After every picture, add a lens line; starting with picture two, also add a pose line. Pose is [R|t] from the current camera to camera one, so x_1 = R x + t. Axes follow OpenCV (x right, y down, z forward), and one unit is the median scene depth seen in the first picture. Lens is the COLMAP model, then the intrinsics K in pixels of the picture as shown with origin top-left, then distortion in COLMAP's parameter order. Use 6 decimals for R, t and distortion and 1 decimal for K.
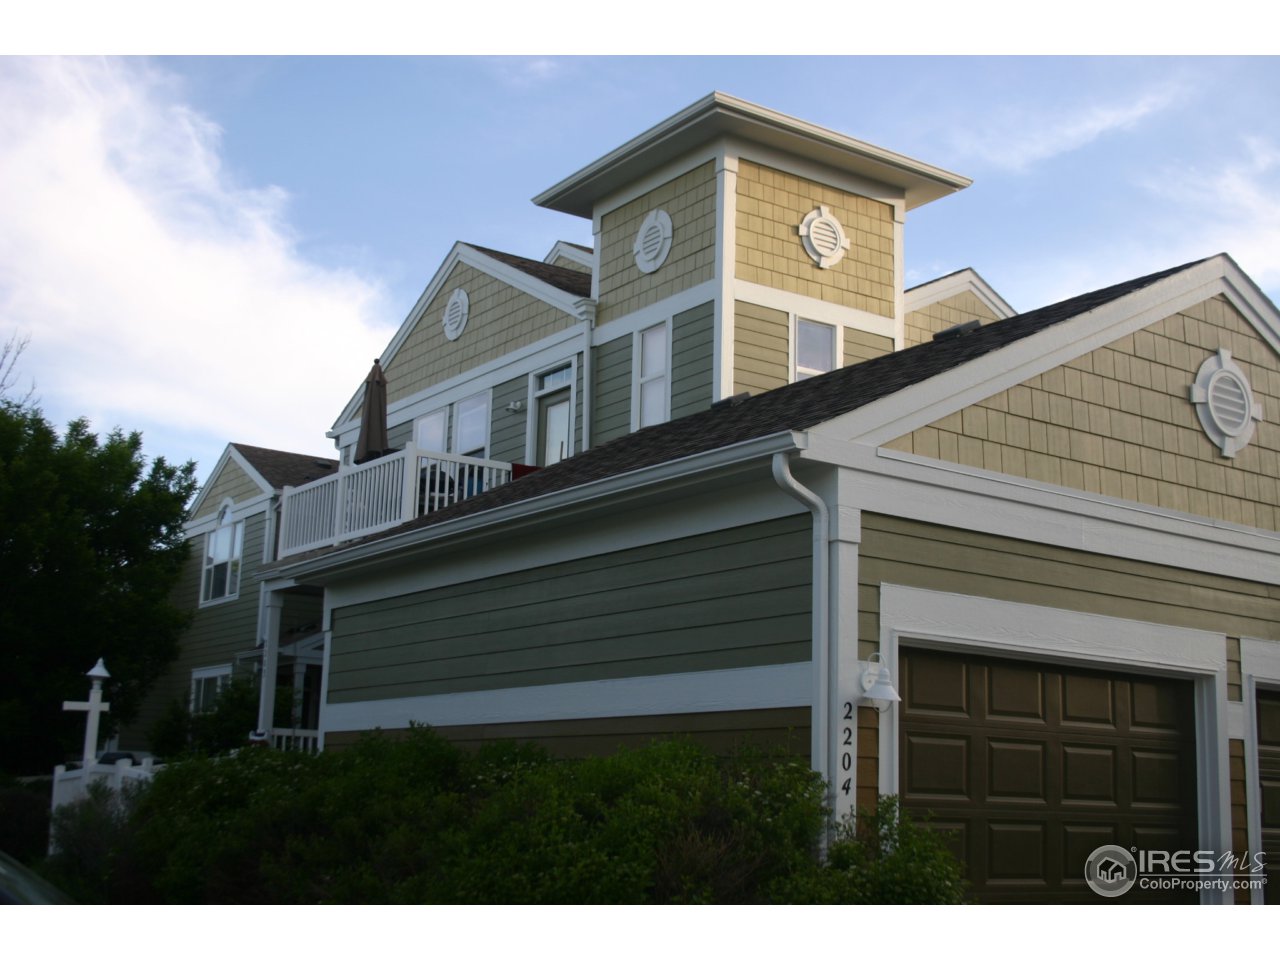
lens RADIAL K [[1718.4, 0, 646.1], [0, 1718.4, 482.4], [0, 0, 1]] dist [-0.021959, -0.242465]
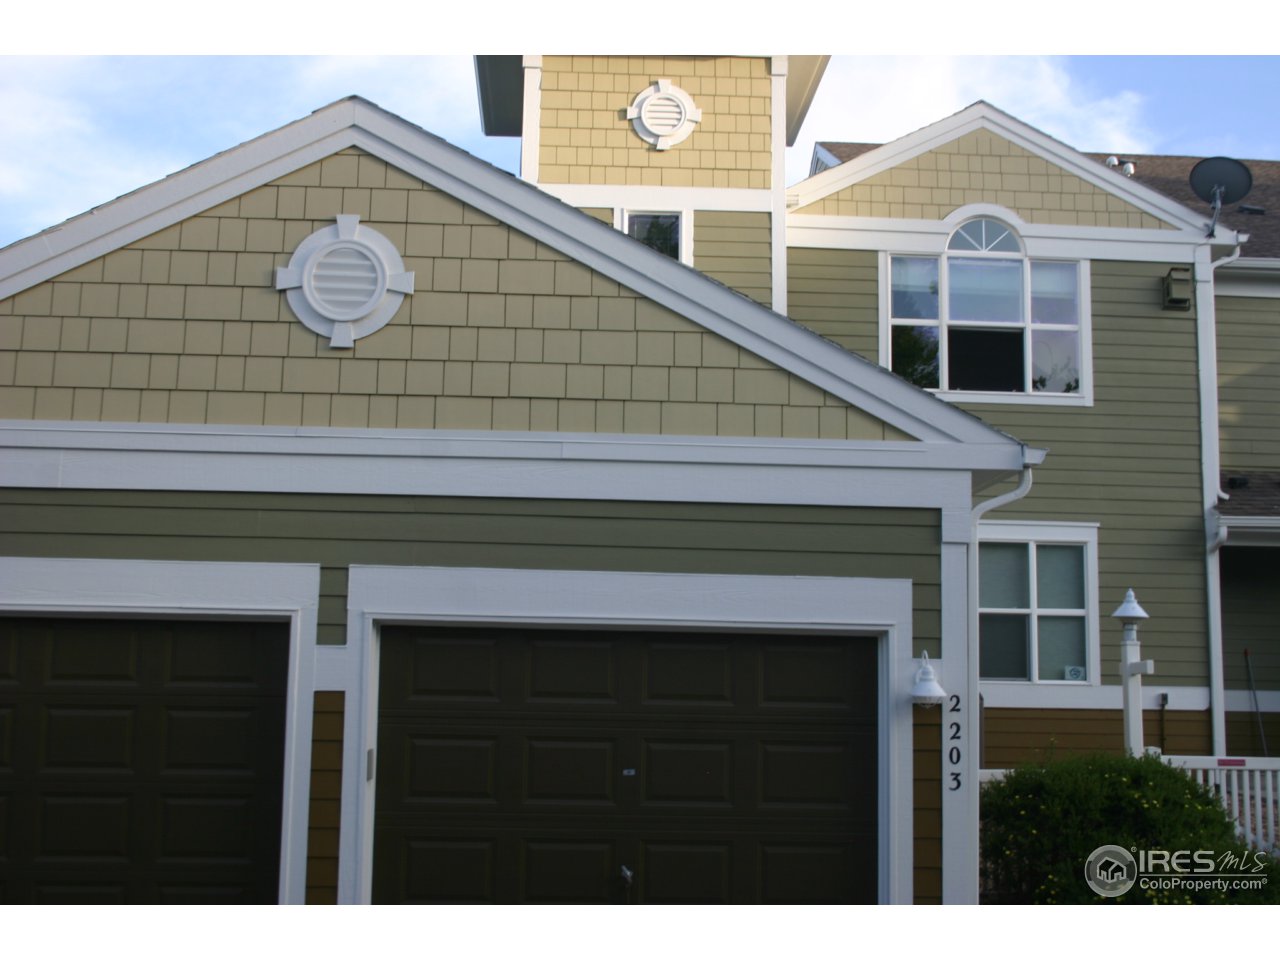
lens RADIAL K [[1718.4, 0, 646.1], [0, 1718.4, 482.4], [0, 0, 1]] dist [-0.021959, -0.242465]
pose [[0.857523, -0.101091, -0.504415, 0.532750], [0.123675, 0.992257, 0.011391, 0.035443], [0.499358, -0.072151, 0.863386, 0.218808]]
